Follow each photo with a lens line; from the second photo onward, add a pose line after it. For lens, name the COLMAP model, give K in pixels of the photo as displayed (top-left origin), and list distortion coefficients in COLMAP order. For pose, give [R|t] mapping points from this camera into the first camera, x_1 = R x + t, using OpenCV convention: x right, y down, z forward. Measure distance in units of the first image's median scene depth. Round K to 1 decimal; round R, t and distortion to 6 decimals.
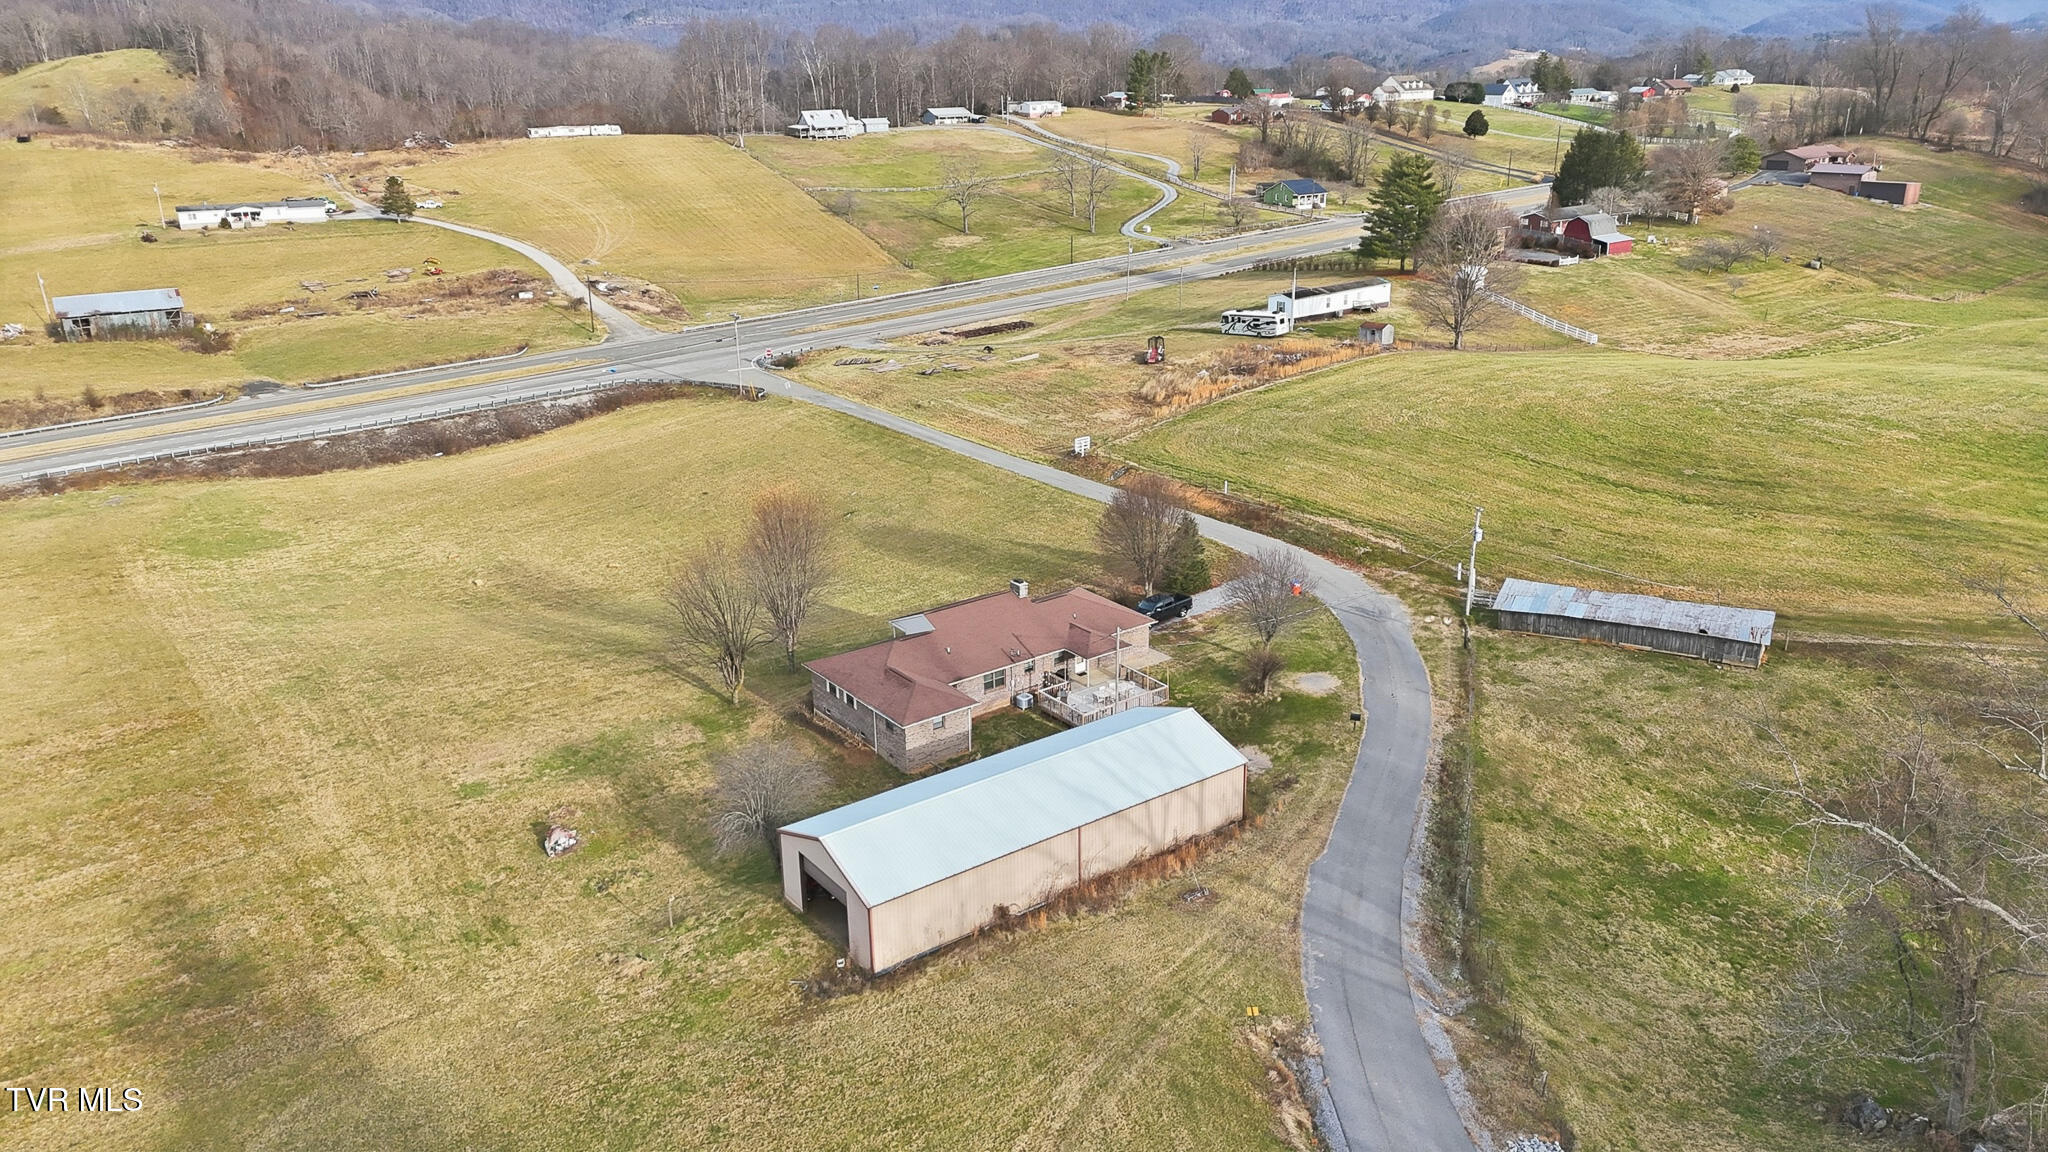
lens RADIAL K [[1507.2, 0, 1020.5], [0, 1507.2, 567.7], [0, 0, 1]] dist [0.092271, -0.088181]
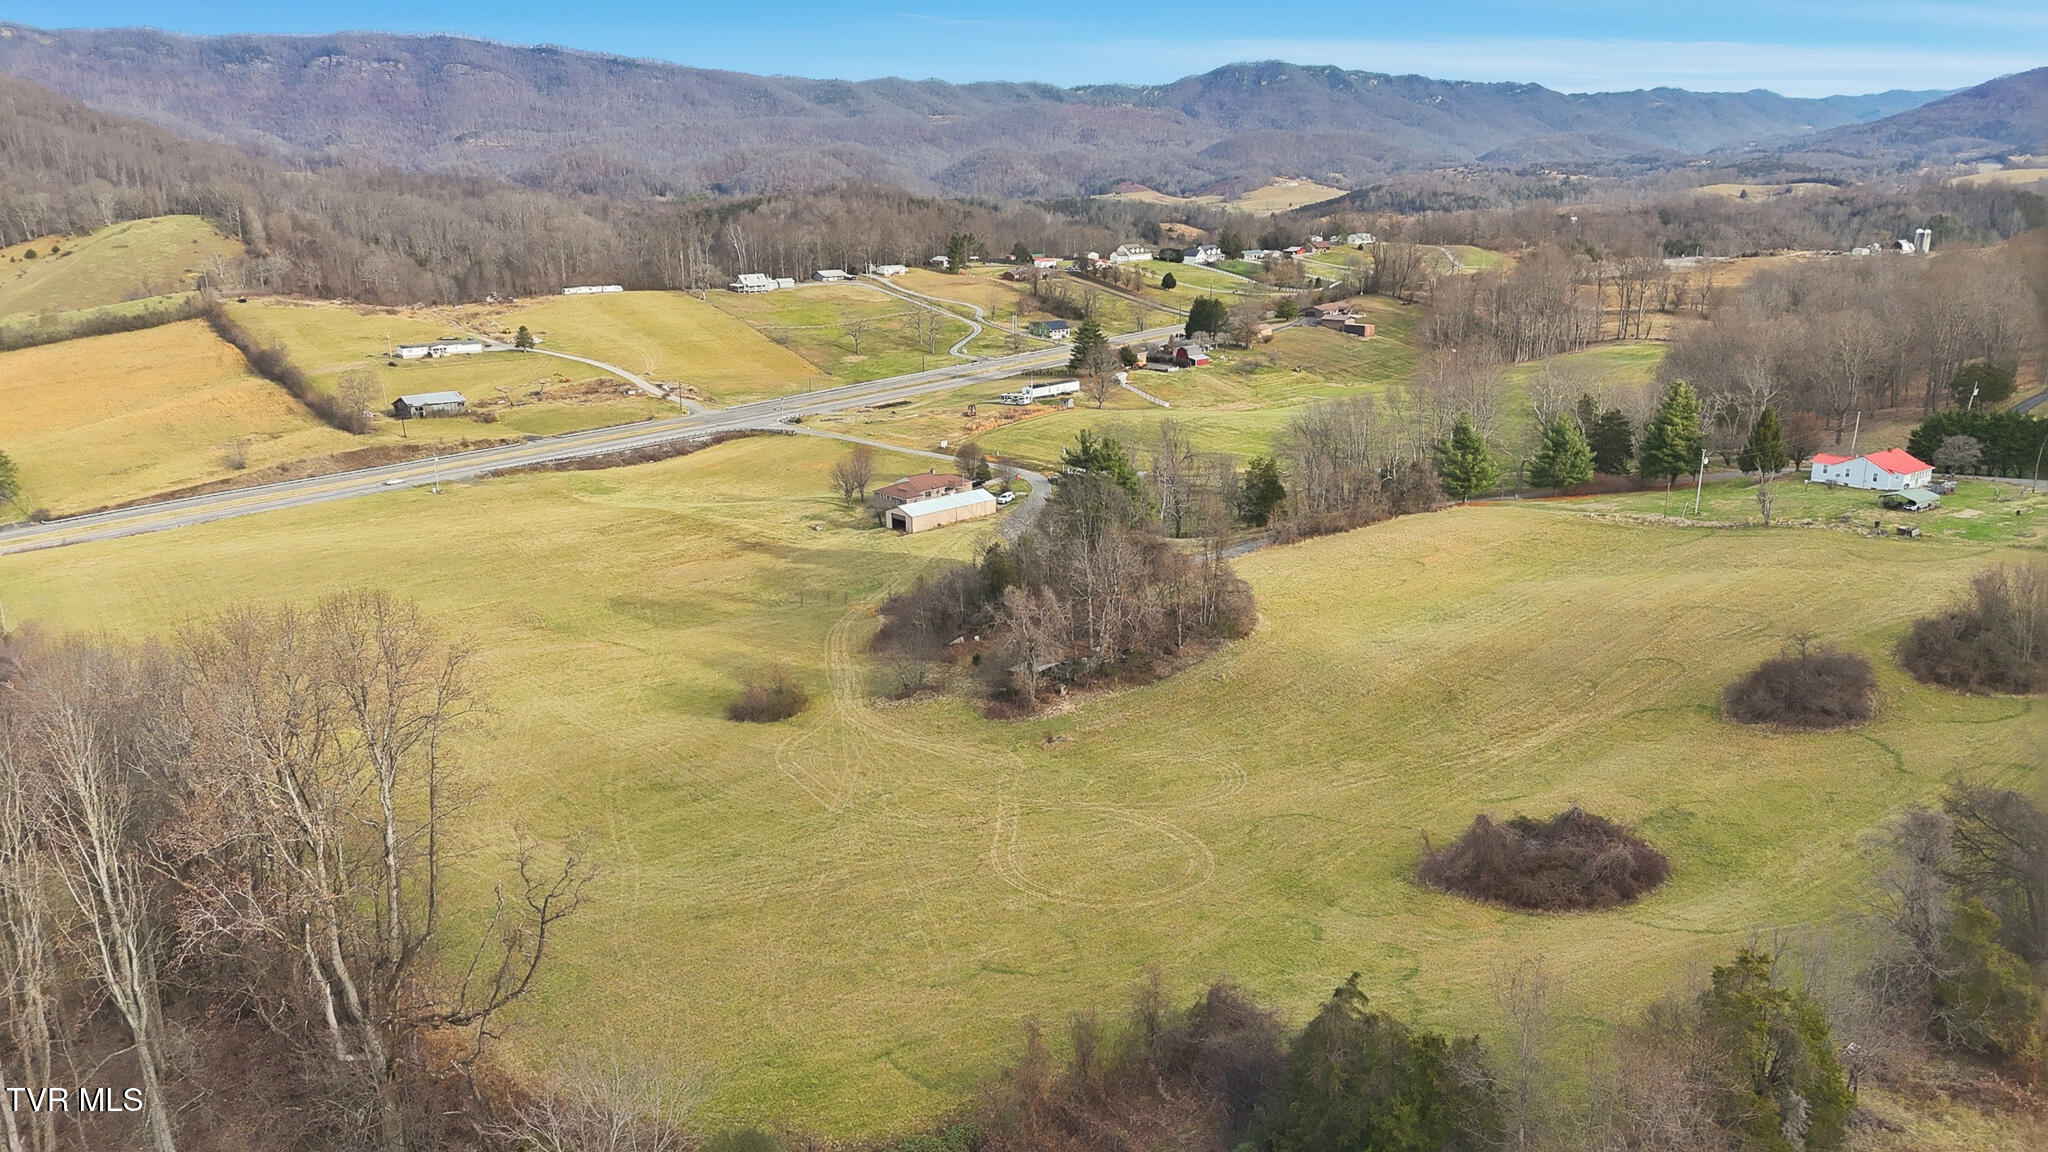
lens RADIAL K [[1507.2, 0, 1033.1], [0, 1507.2, 563.9], [0, 0, 1]] dist [0.092271, -0.088181]
pose [[0.991709, -0.027999, 0.125421, -0.084330], [0.036379, 0.997220, -0.065032, 0.182418], [-0.123251, 0.069055, 0.989970, -0.954250]]
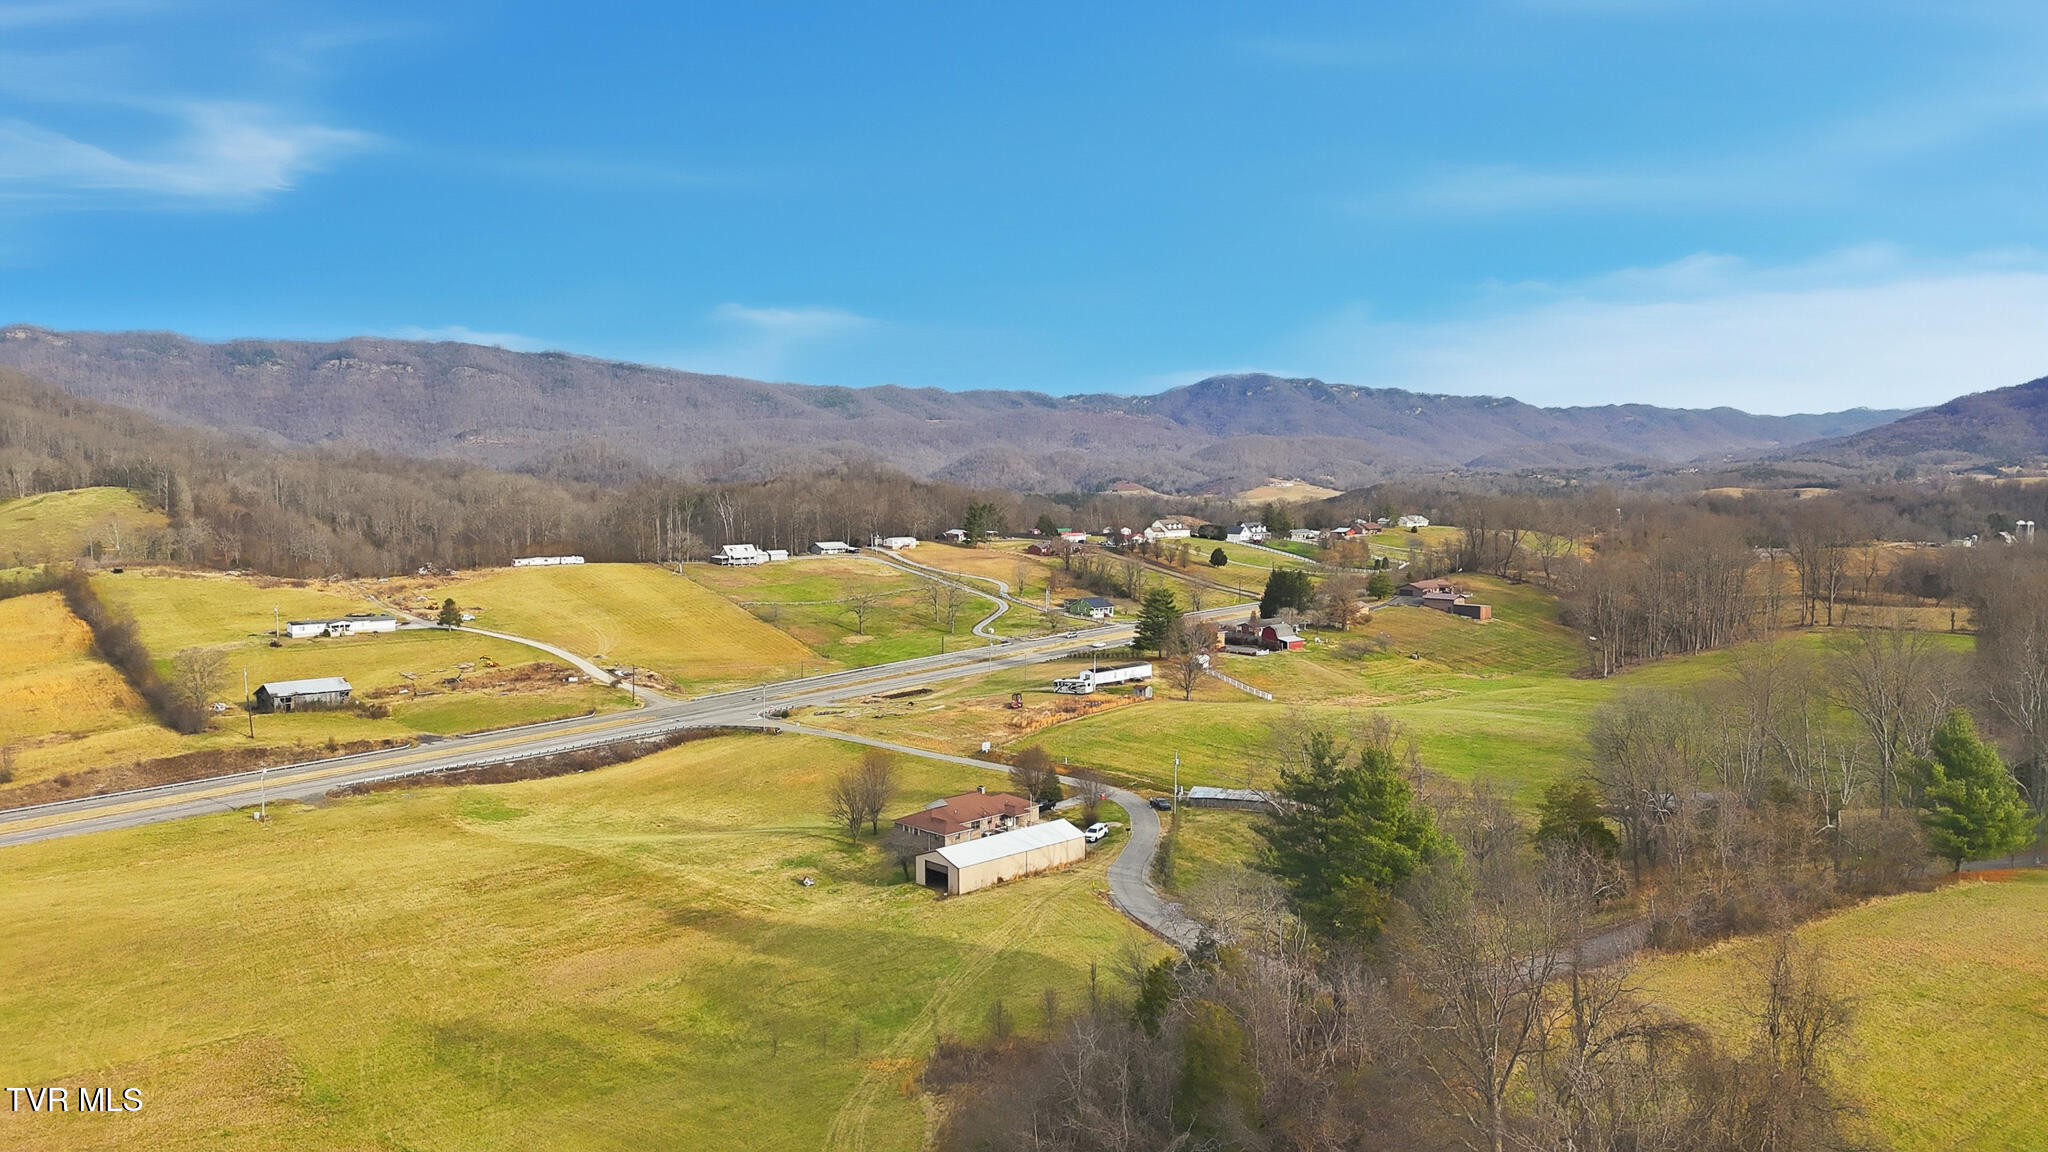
lens RADIAL K [[1507.2, 0, 1029.2], [0, 1507.2, 569.1], [0, 0, 1]] dist [0.092271, -0.088181]
pose [[0.991124, 0.003733, 0.132888, -0.094546], [0.030435, 0.966686, -0.254149, 0.110672], [-0.129410, 0.255938, 0.957992, -0.513303]]
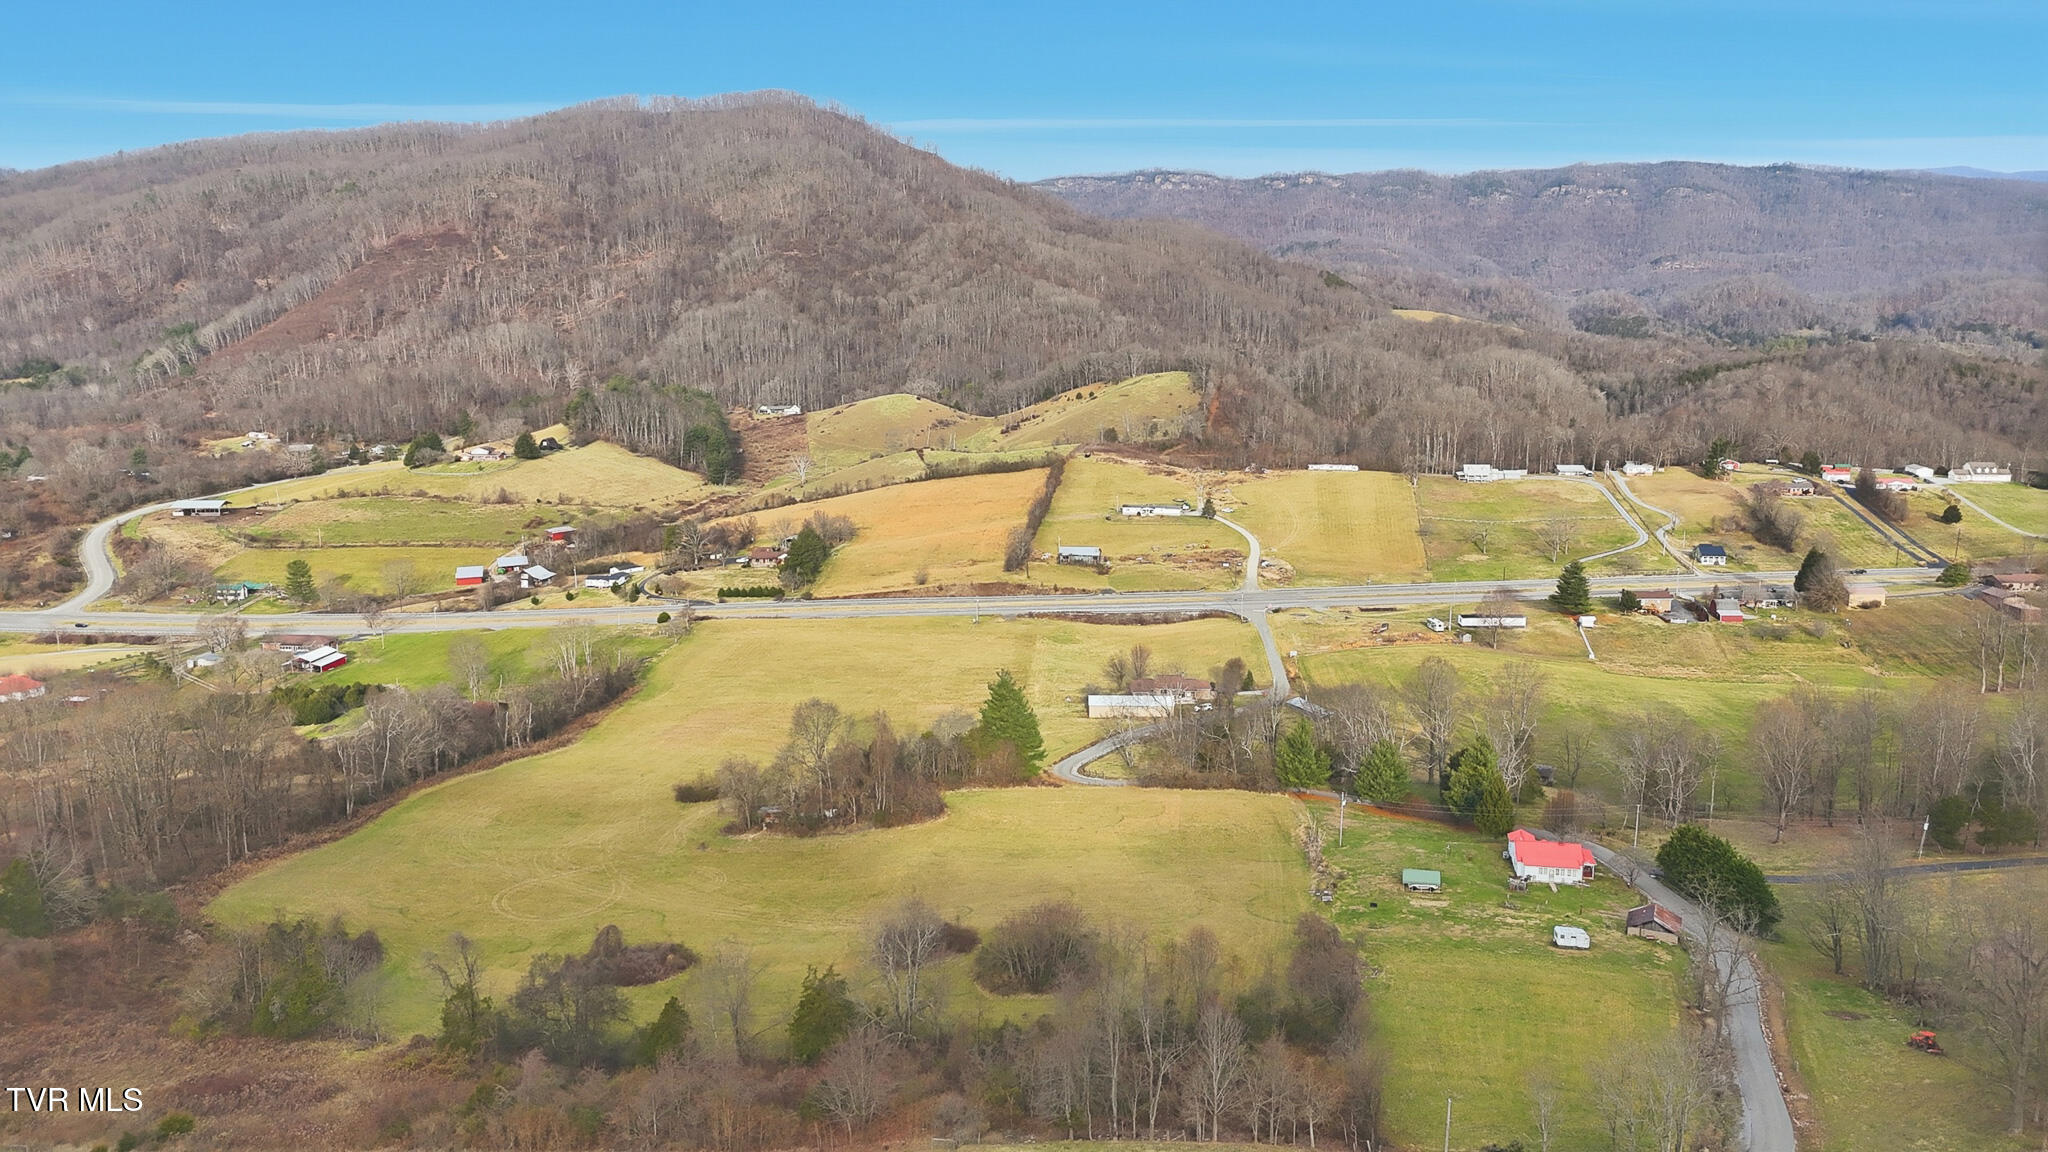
lens RADIAL K [[1507.2, 0, 1016.5], [0, 1507.2, 580.9], [0, 0, 1]] dist [0.092271, -0.088181]
pose [[0.788799, 0.139953, -0.598506, 0.877908], [-0.208916, 0.976807, -0.046926, 0.022252], [0.578057, 0.162052, 0.799743, -1.115617]]
